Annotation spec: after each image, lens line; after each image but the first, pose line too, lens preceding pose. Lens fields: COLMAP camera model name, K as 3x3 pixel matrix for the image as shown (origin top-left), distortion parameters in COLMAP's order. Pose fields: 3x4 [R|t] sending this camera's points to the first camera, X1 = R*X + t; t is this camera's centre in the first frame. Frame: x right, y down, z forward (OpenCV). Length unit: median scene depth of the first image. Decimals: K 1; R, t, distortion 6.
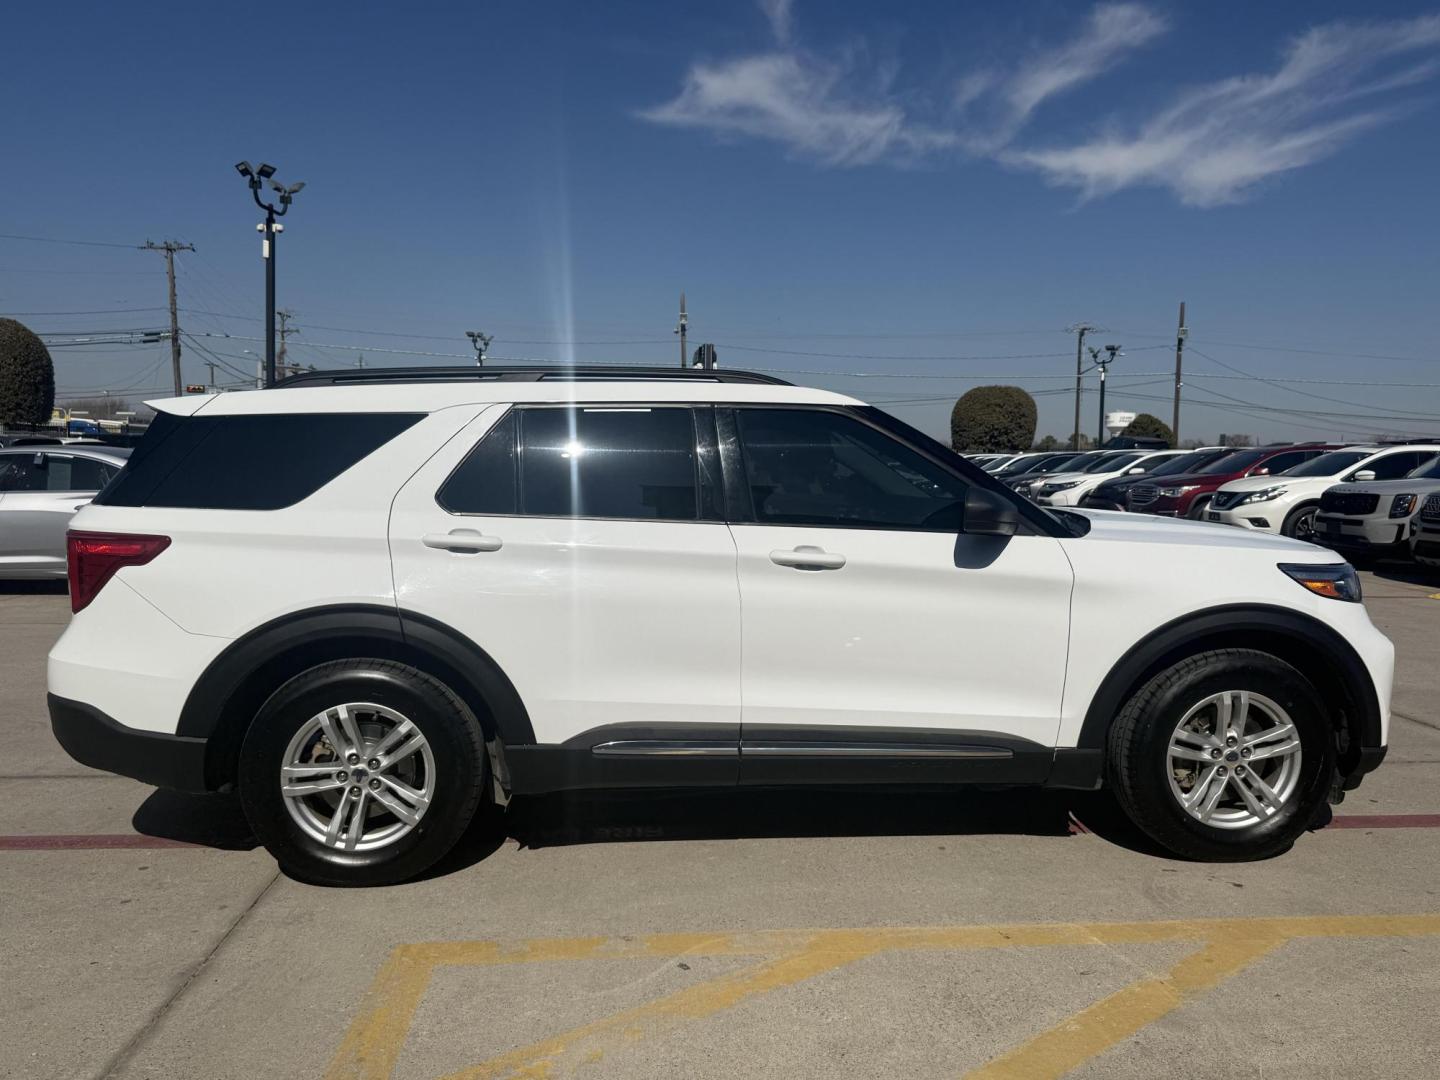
lens RADIAL K [[1230.8, 0, 728.5], [0, 1230.8, 536.3], [0, 0, 1]] dist [0.049726, -0.104899]
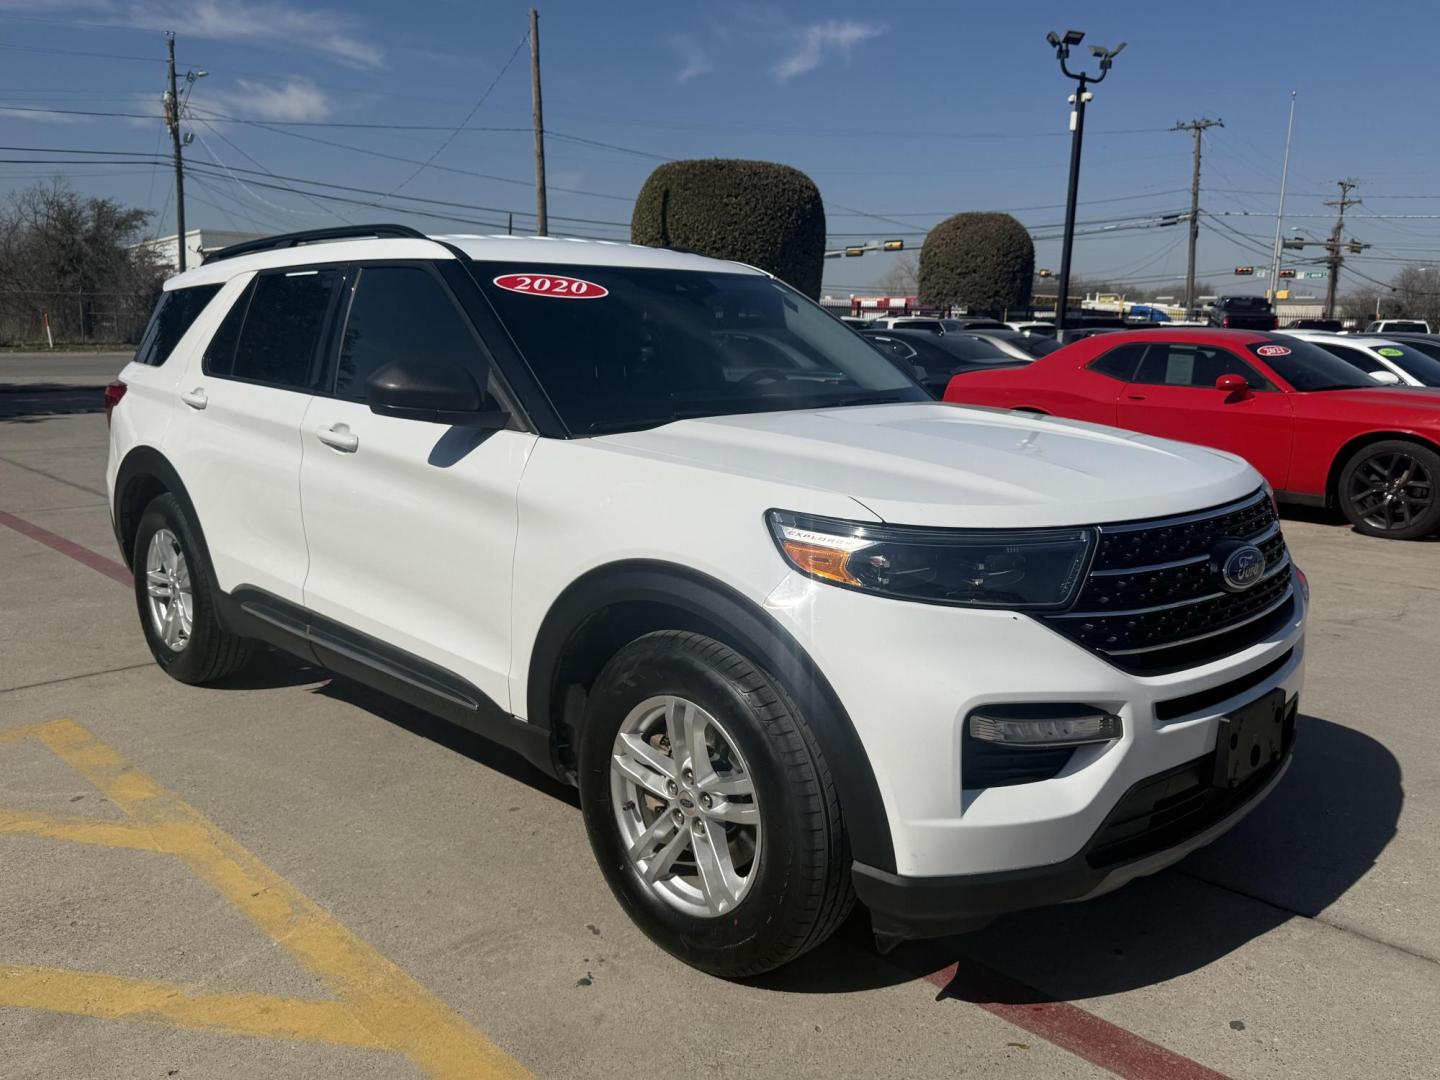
lens RADIAL K [[1230.8, 0, 728.5], [0, 1230.8, 536.3], [0, 0, 1]] dist [0.049726, -0.104899]
pose [[0.607433, 0.130108, -0.783643, 0.262301], [-0.059209, 0.991167, 0.118668, -0.009107], [0.792161, -0.025684, 0.609771, 0.186825]]
